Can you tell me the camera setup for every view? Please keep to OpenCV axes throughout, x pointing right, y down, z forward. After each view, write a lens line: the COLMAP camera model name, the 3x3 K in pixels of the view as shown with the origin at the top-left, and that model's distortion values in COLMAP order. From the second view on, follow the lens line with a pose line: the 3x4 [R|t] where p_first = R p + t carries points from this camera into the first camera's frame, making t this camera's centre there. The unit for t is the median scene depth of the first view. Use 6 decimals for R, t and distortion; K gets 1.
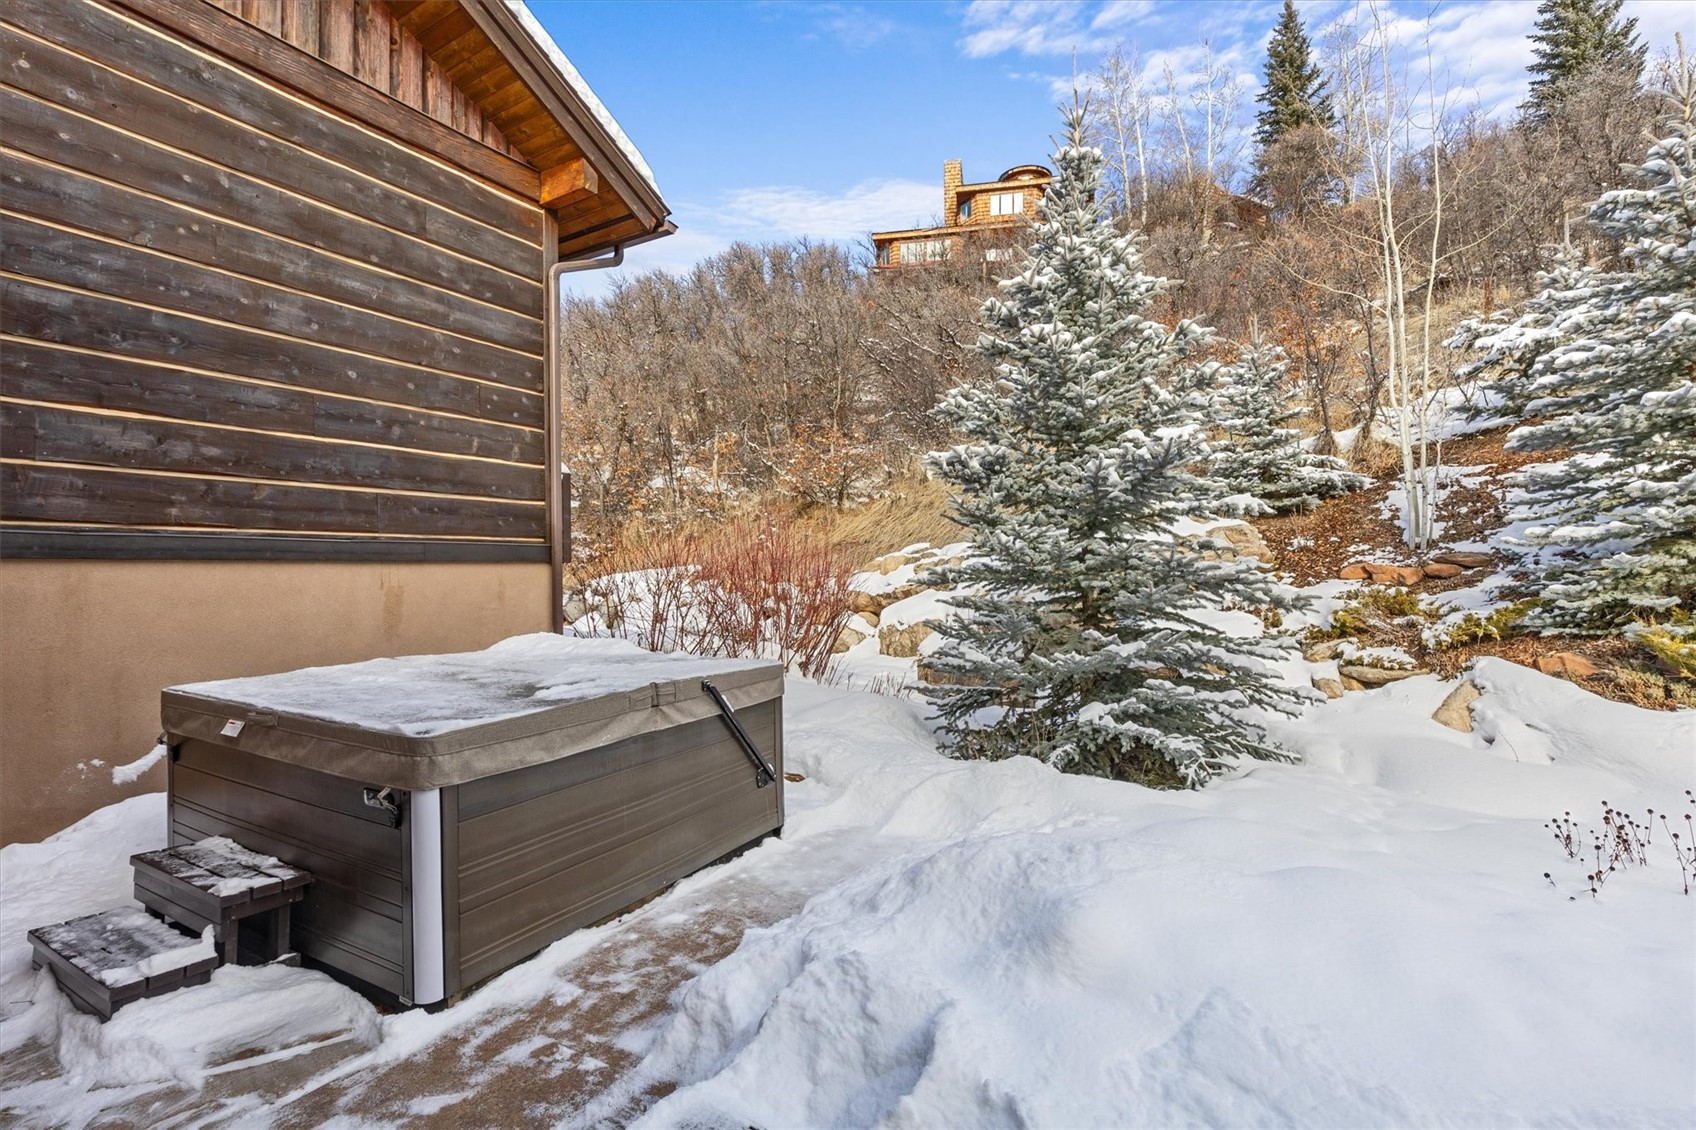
lens RADIAL K [[753.6, 0, 852.9], [0, 753.6, 567.8], [0, 0, 1]] dist [-0.000155, -0.000216]
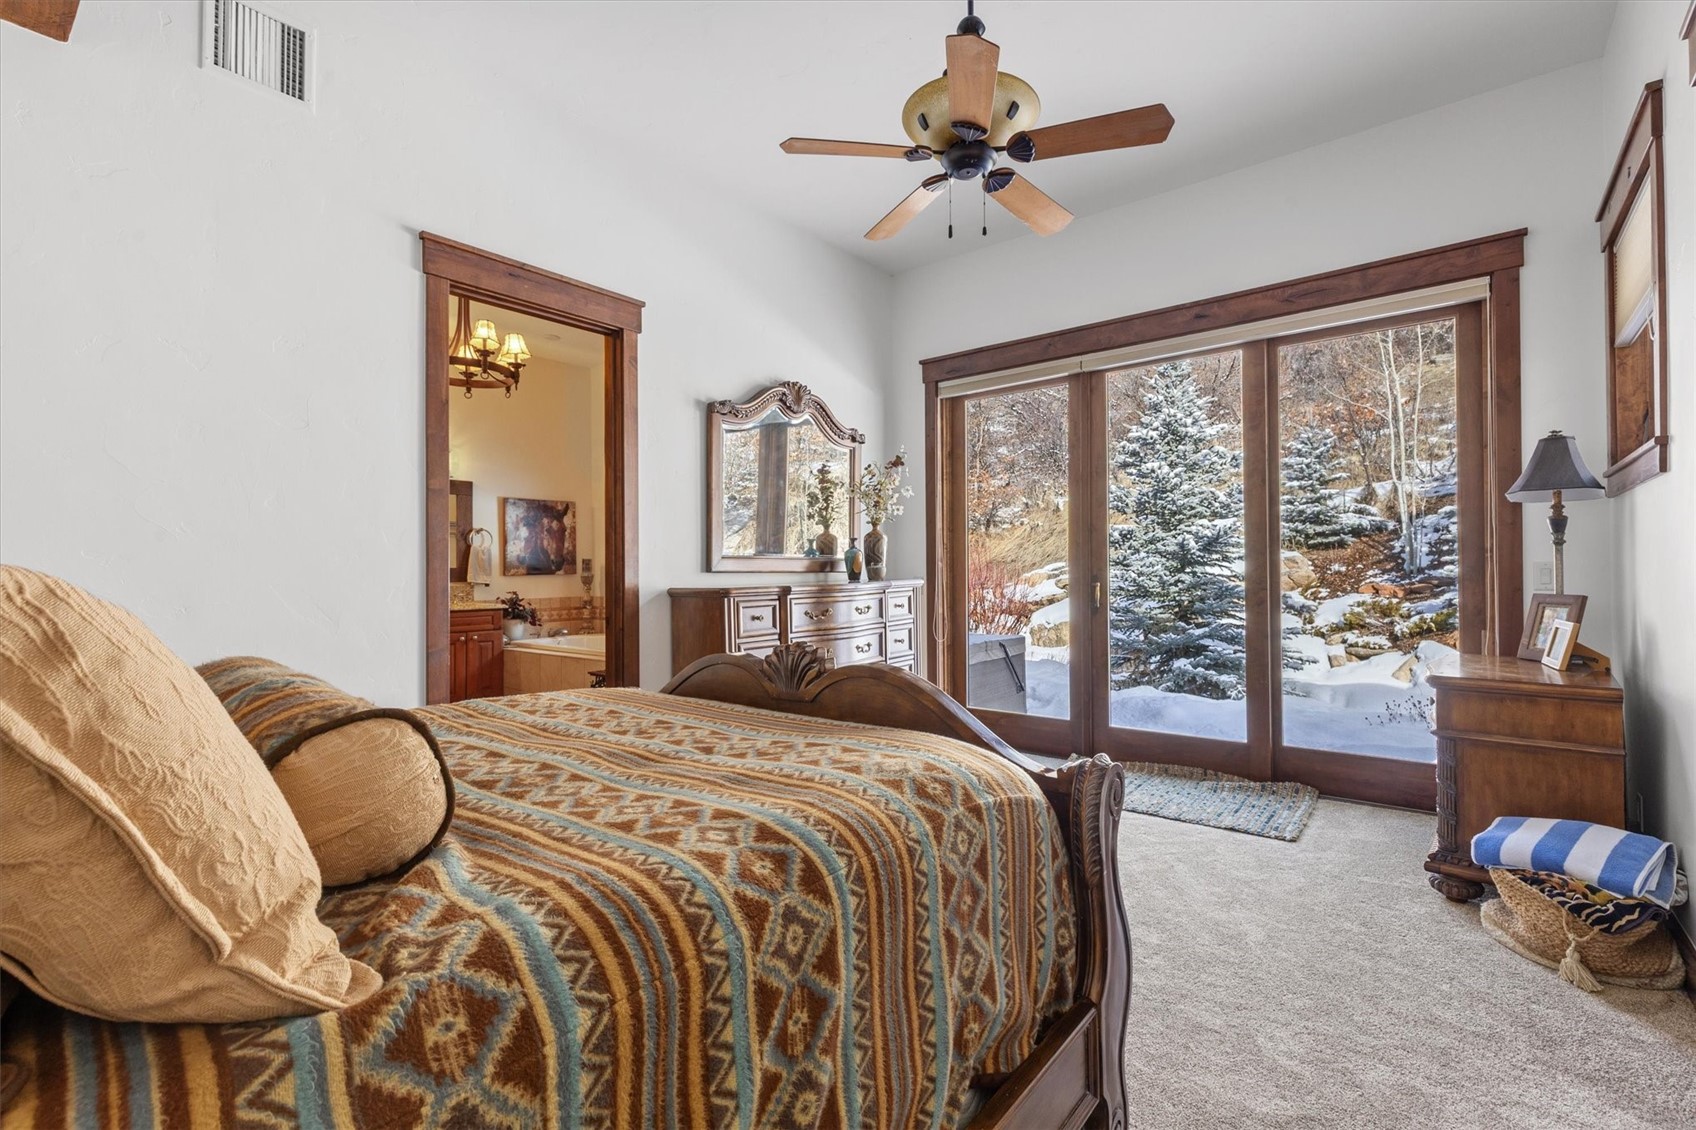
lens RADIAL K [[753.6, 0, 852.9], [0, 753.6, 567.8], [0, 0, 1]] dist [-0.000155, -0.000216]
pose [[0.990492, -0.005200, -0.137473, -0.182366], [0.004188, 0.999962, -0.007649, -0.033639], [0.137508, 0.007001, 0.990476, -0.751640]]
